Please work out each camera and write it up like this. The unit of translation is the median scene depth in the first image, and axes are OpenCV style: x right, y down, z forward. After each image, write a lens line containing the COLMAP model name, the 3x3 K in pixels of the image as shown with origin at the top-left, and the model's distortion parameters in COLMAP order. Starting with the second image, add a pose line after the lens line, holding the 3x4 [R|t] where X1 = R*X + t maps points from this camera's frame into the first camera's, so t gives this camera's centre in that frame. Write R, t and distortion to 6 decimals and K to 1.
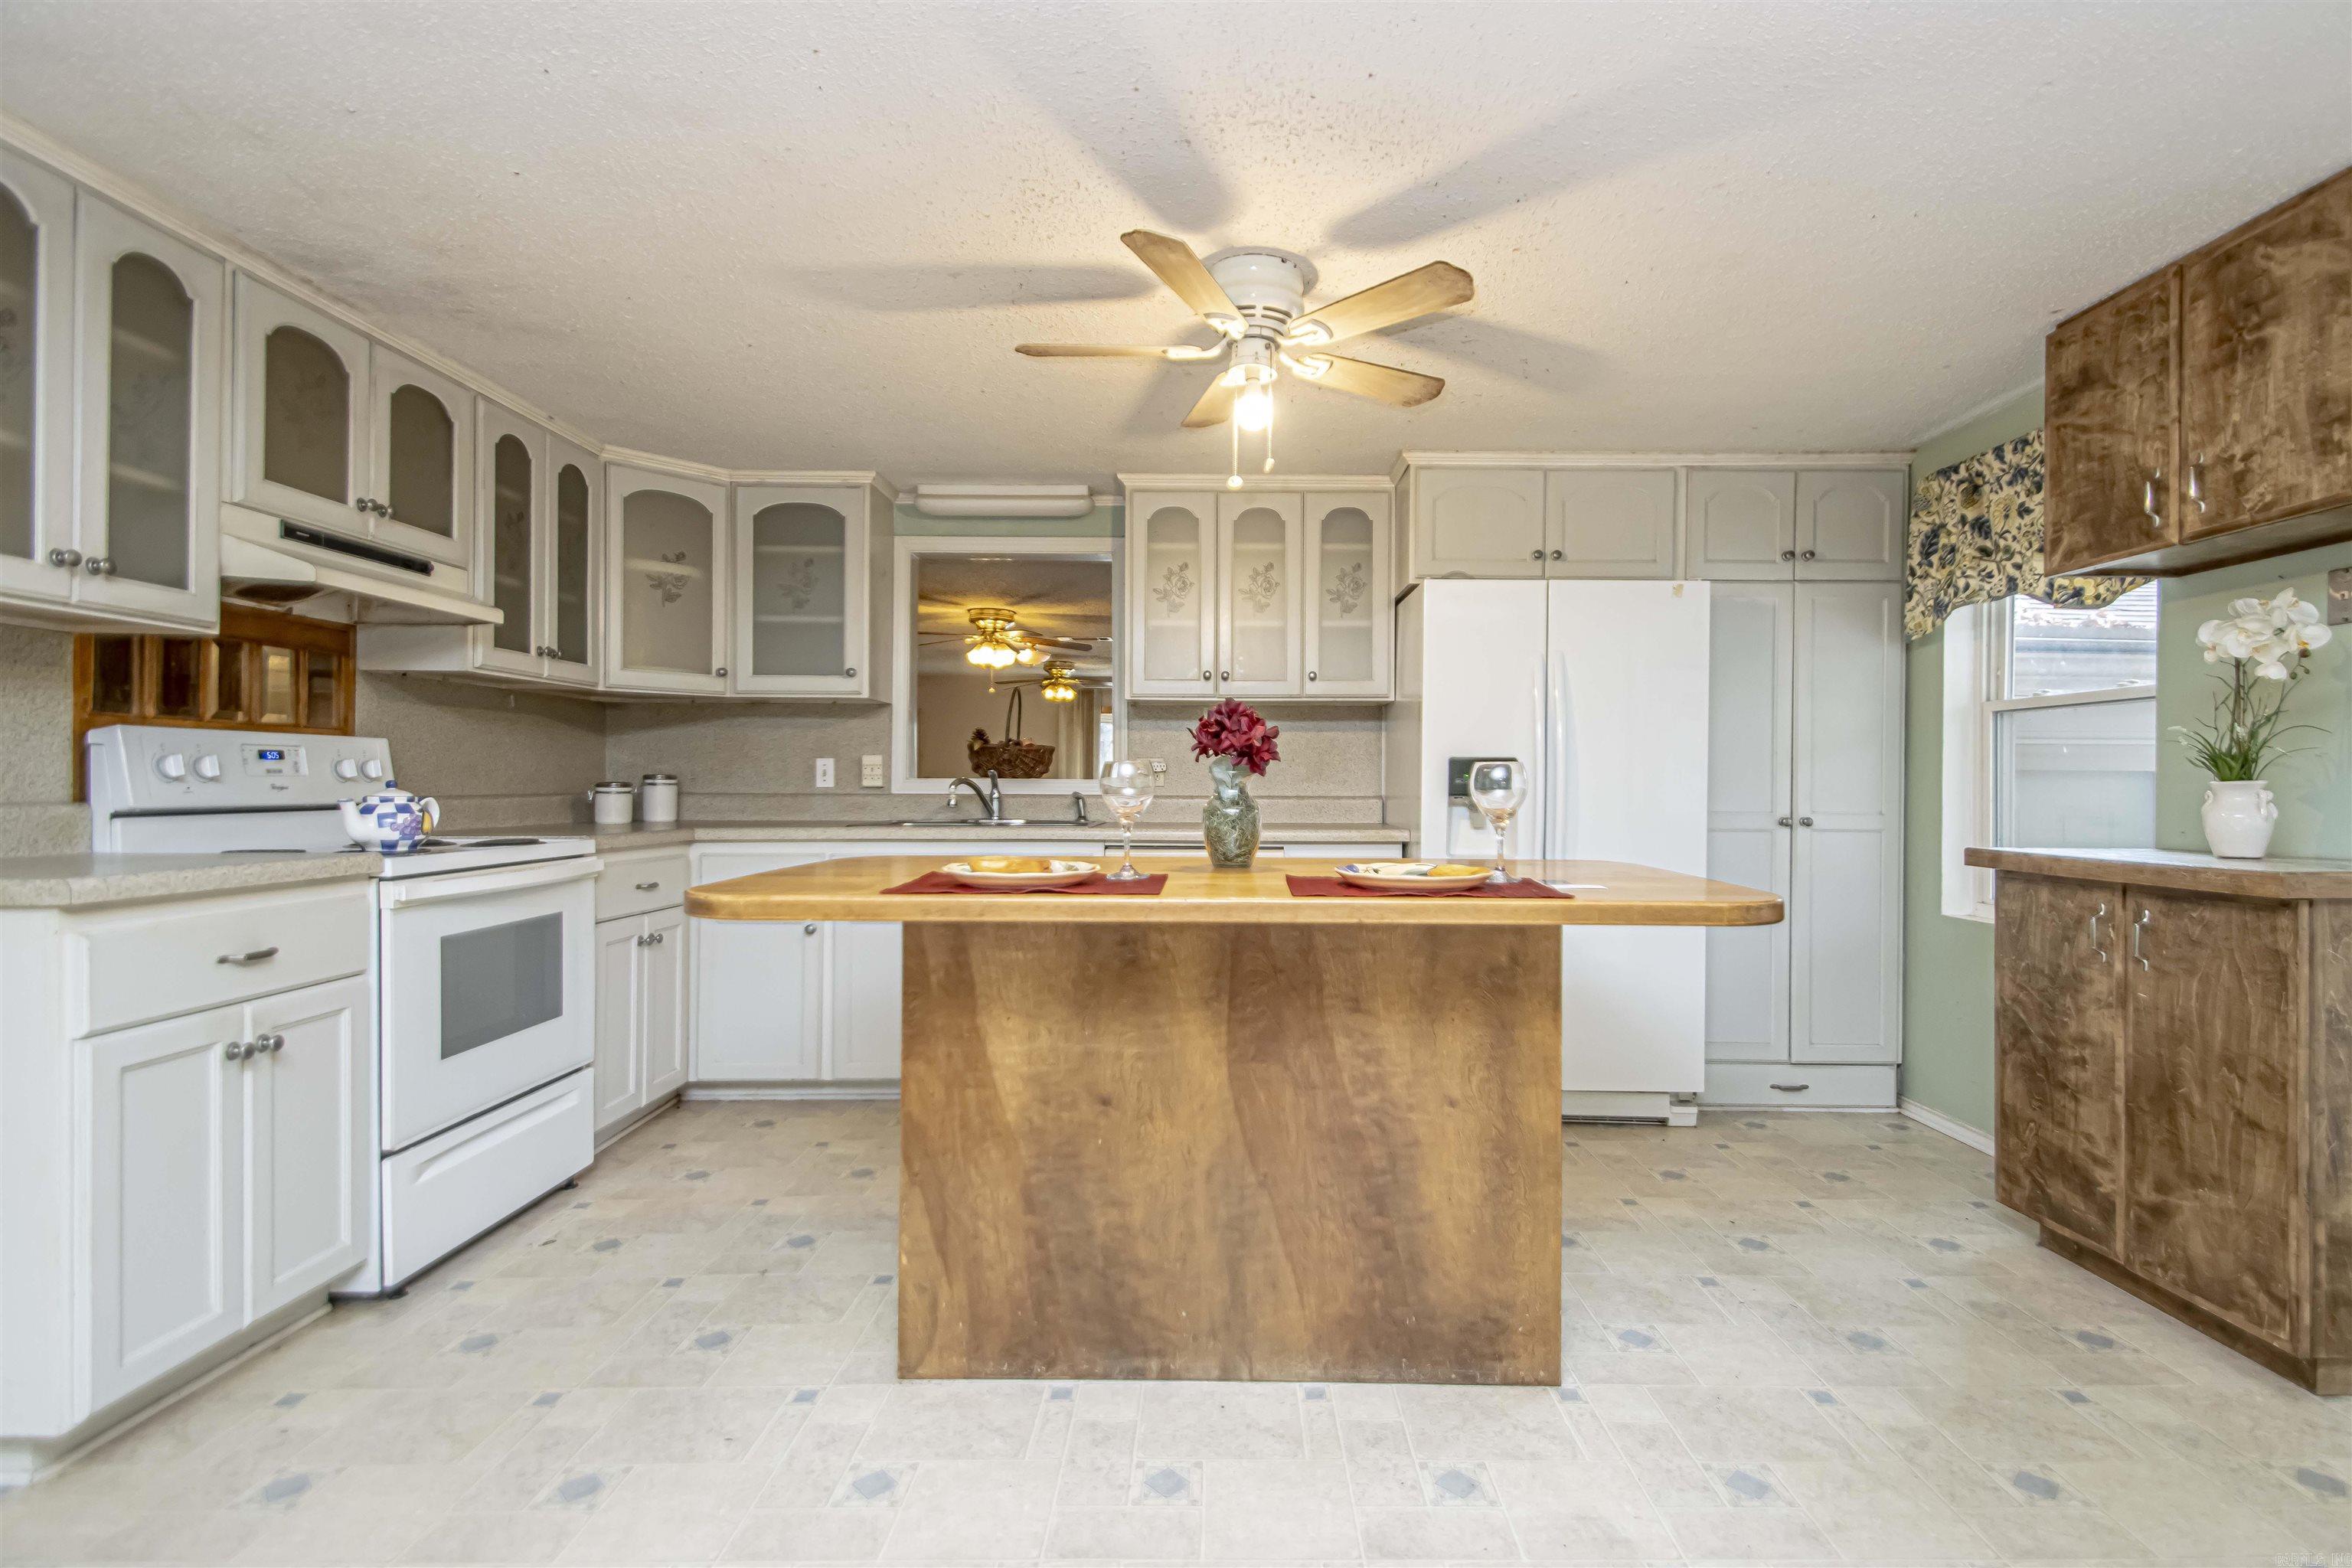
lens RADIAL K [[1131.4, 0, 1230.2], [0, 1131.4, 788.3], [0, 0, 1]] dist [0.027428, -0.017991]
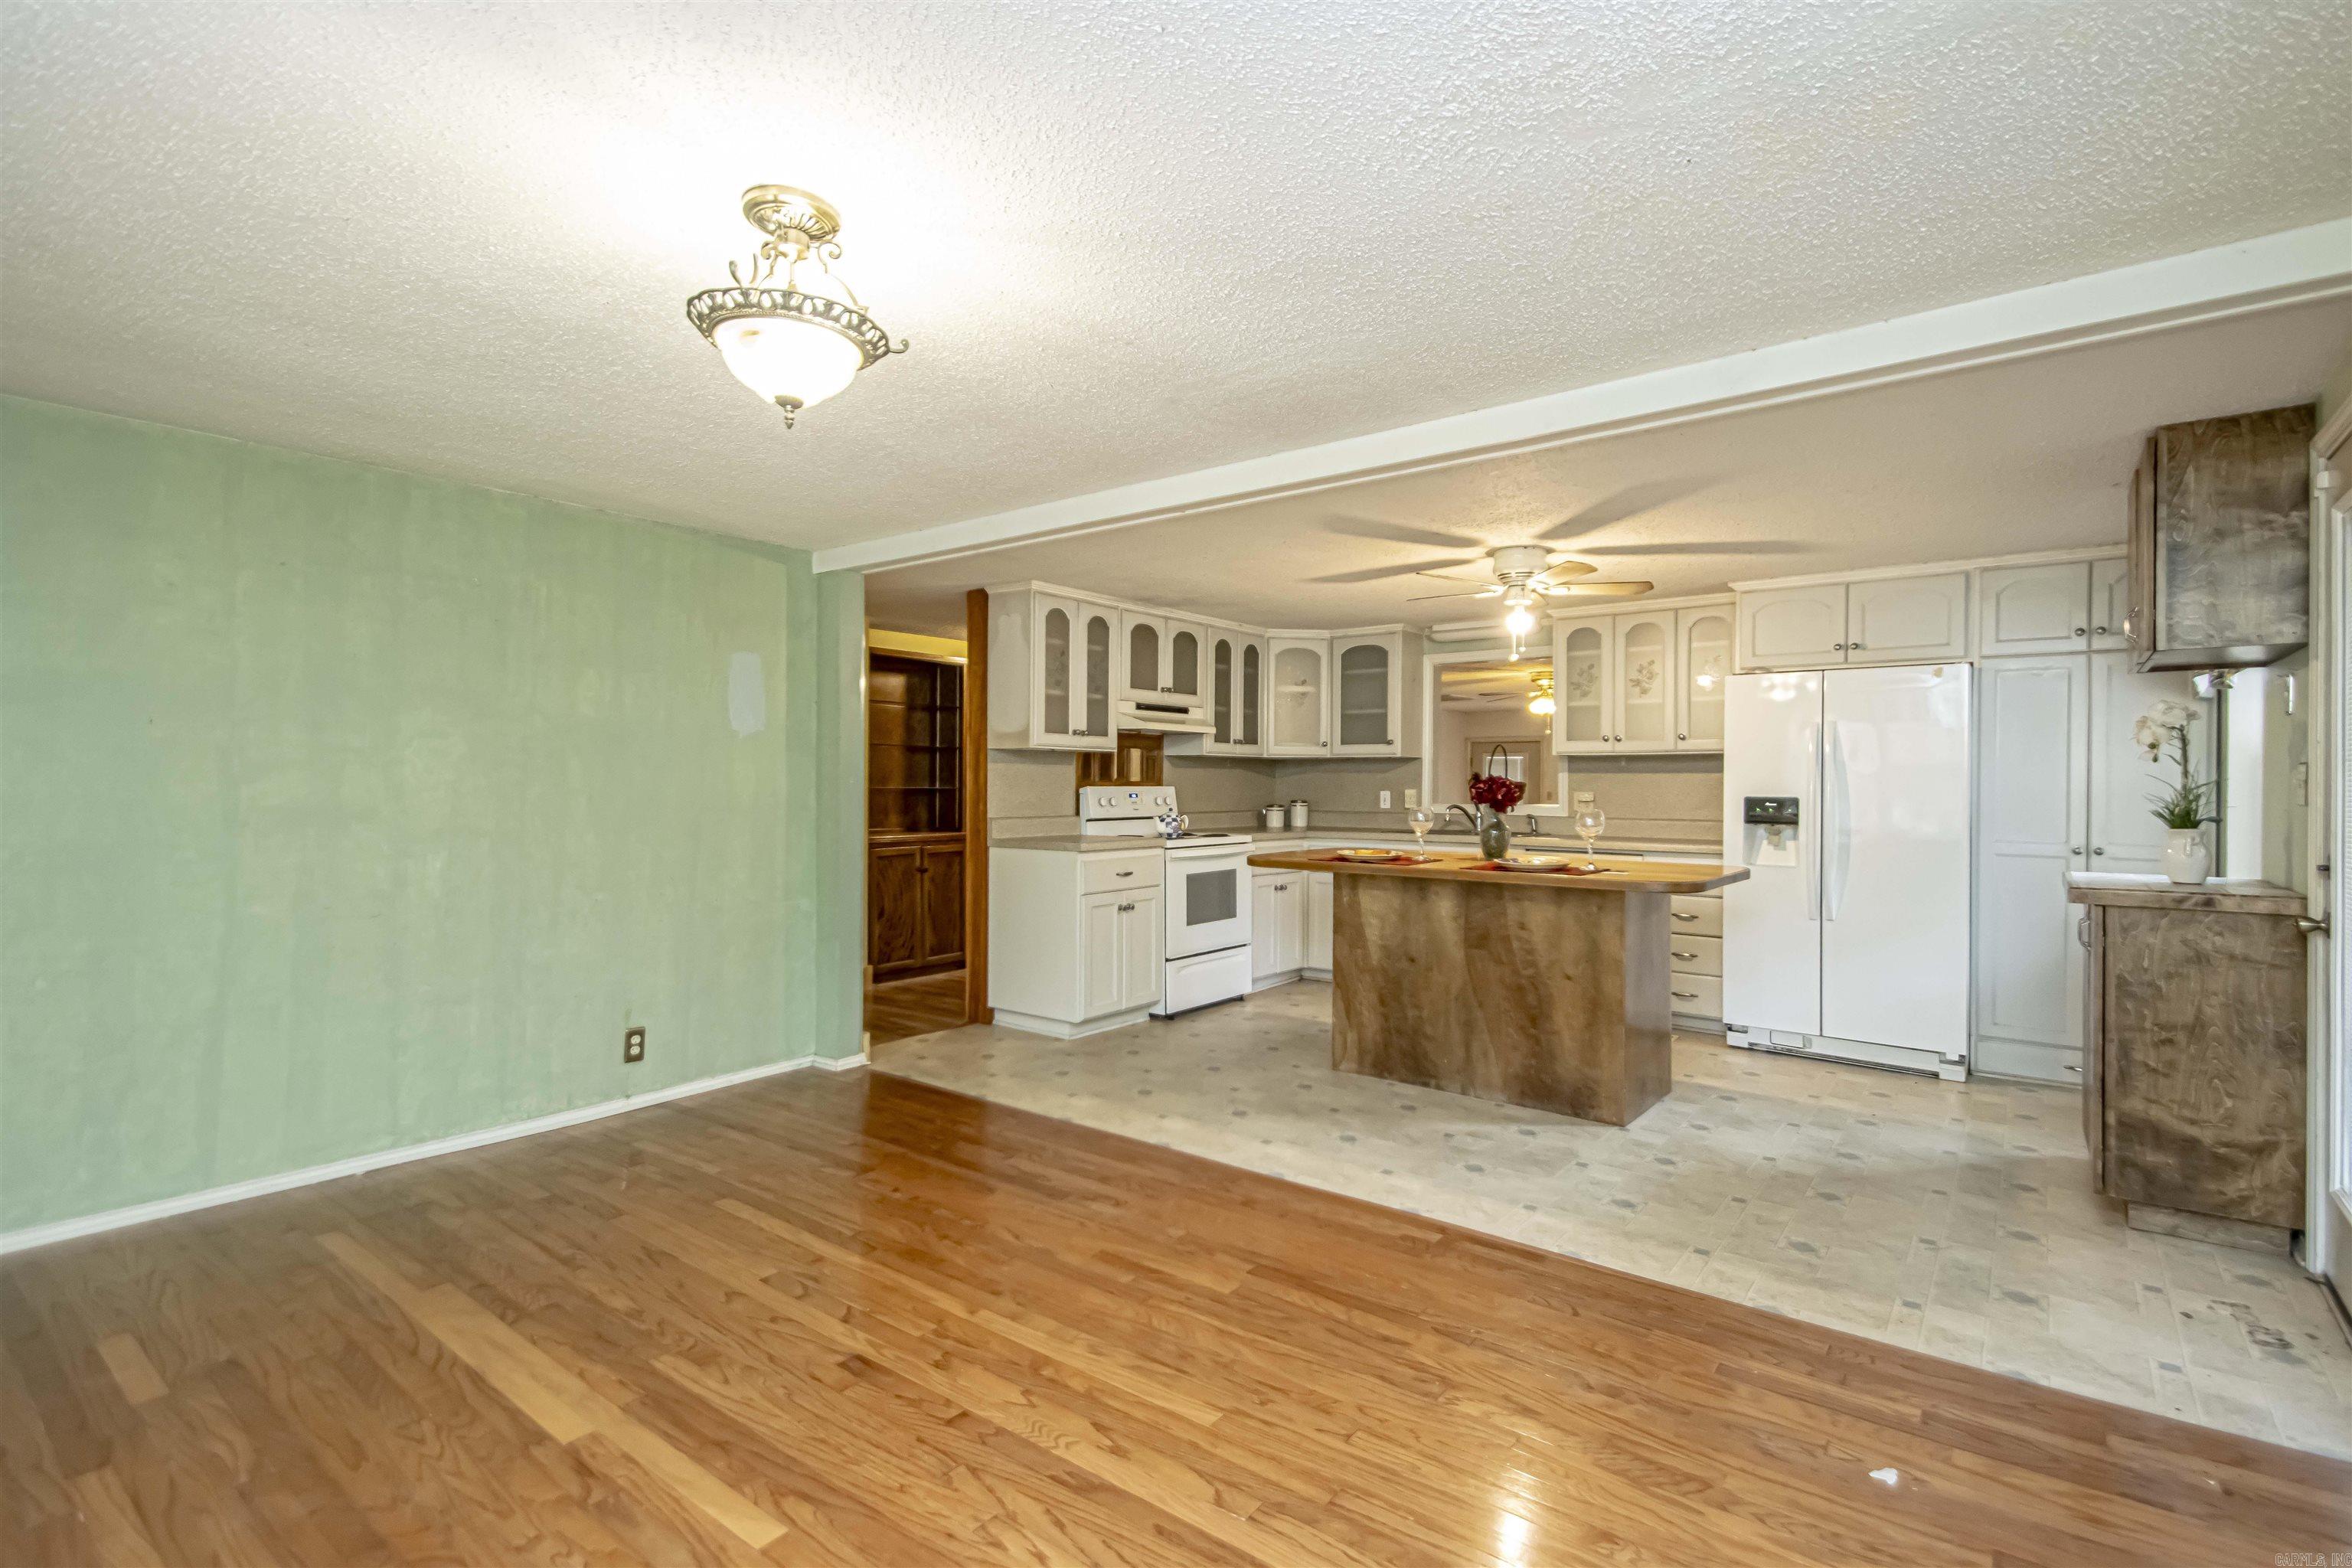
lens RADIAL K [[1131.4, 0, 1135.3], [0, 1131.4, 780.4], [0, 0, 1]] dist [0.027428, -0.017991]
pose [[0.759753, -0.001850, -0.650209, 0.767239], [-0.003944, 0.999964, -0.007453, -0.047647], [0.650200, 0.008227, 0.759719, -0.868143]]
